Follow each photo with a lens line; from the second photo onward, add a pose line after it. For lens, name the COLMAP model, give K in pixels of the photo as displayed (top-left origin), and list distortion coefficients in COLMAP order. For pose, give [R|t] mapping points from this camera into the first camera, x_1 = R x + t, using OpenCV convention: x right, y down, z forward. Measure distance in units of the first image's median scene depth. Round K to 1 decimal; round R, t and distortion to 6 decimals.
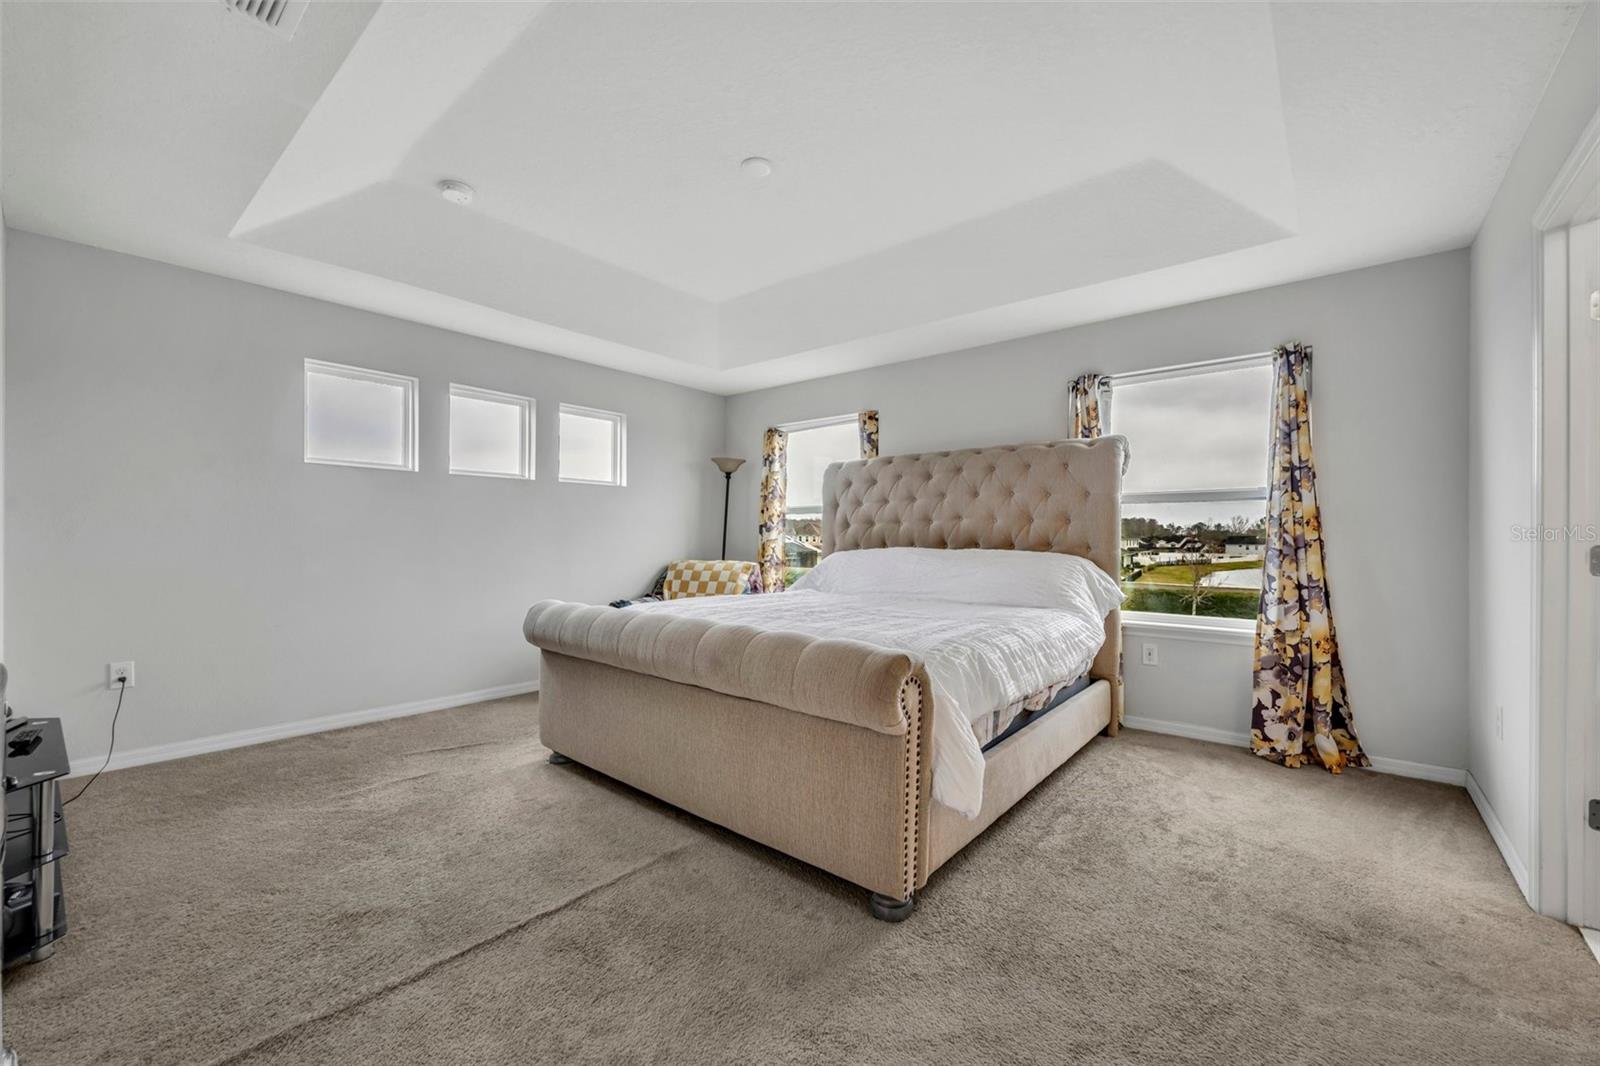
lens RADIAL K [[641.9, 0, 802.8], [0, 641.9, 538.5], [0, 0, 1]] dist [-0.003146, 0.001231]
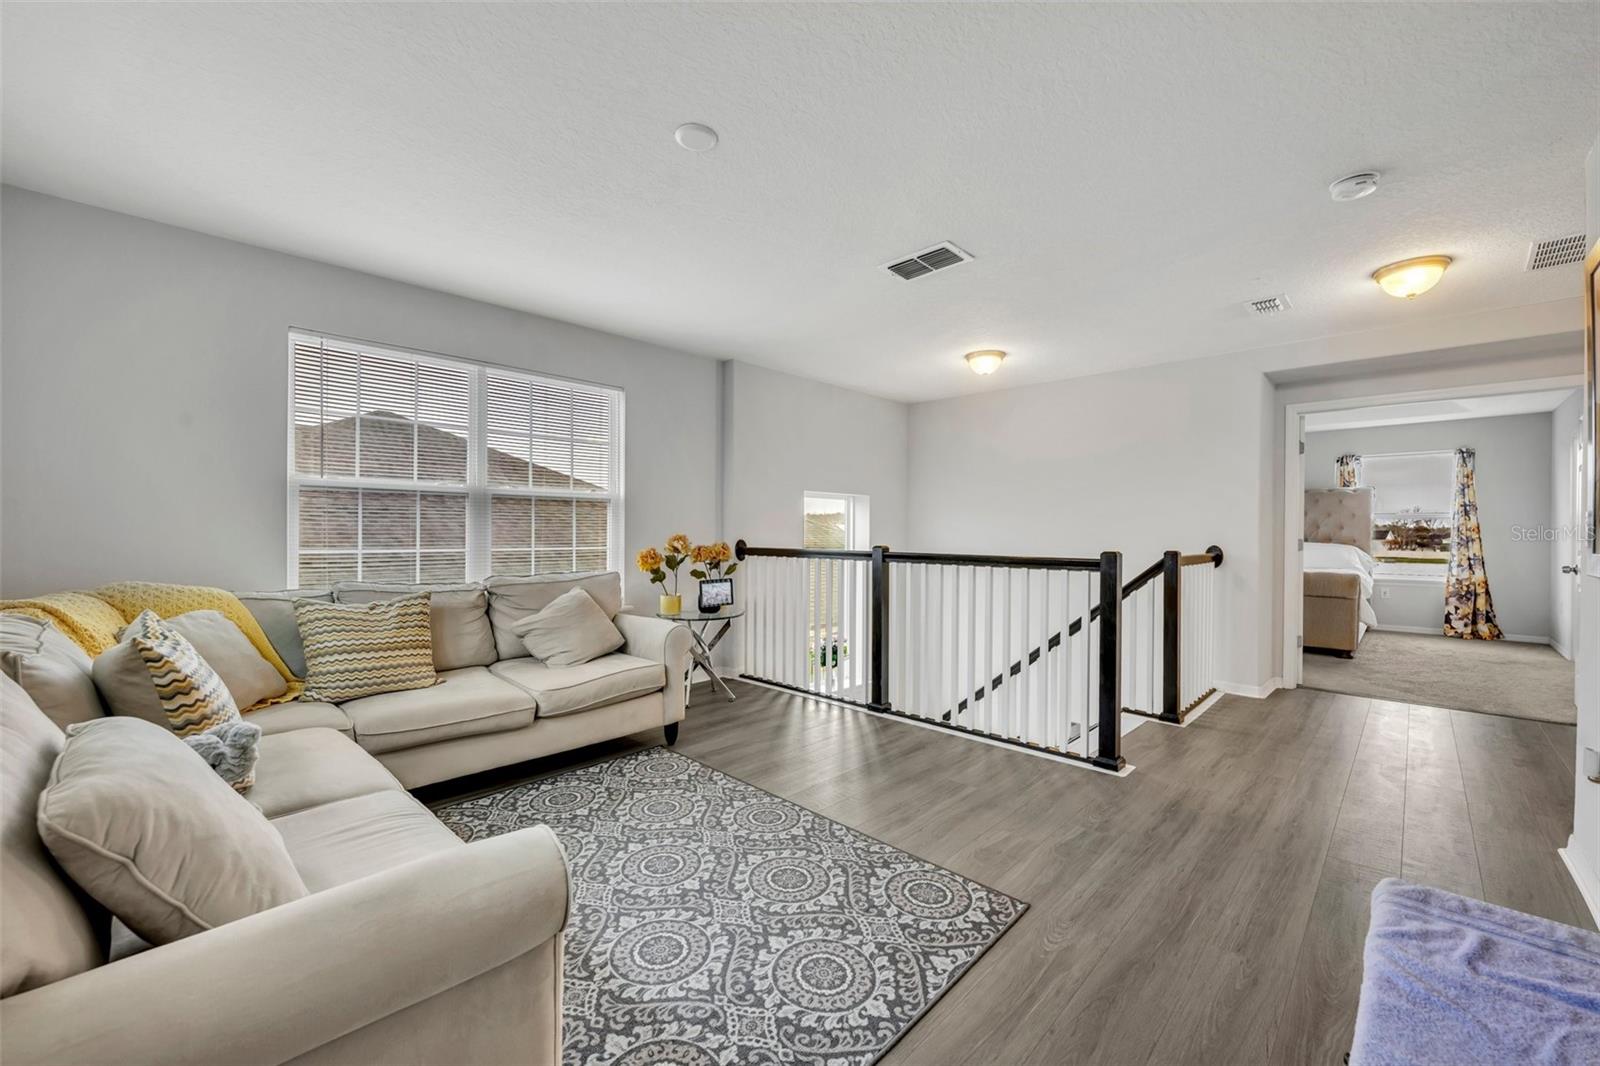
lens RADIAL K [[641.9, 0, 802.4], [0, 641.9, 534.4], [0, 0, 1]] dist [-0.003146, 0.001231]
pose [[0.996451, 0.007024, -0.083887, -1.336699], [-0.007407, 0.999964, -0.004247, 0.016863], [0.083854, 0.004853, 0.996466, -1.399705]]
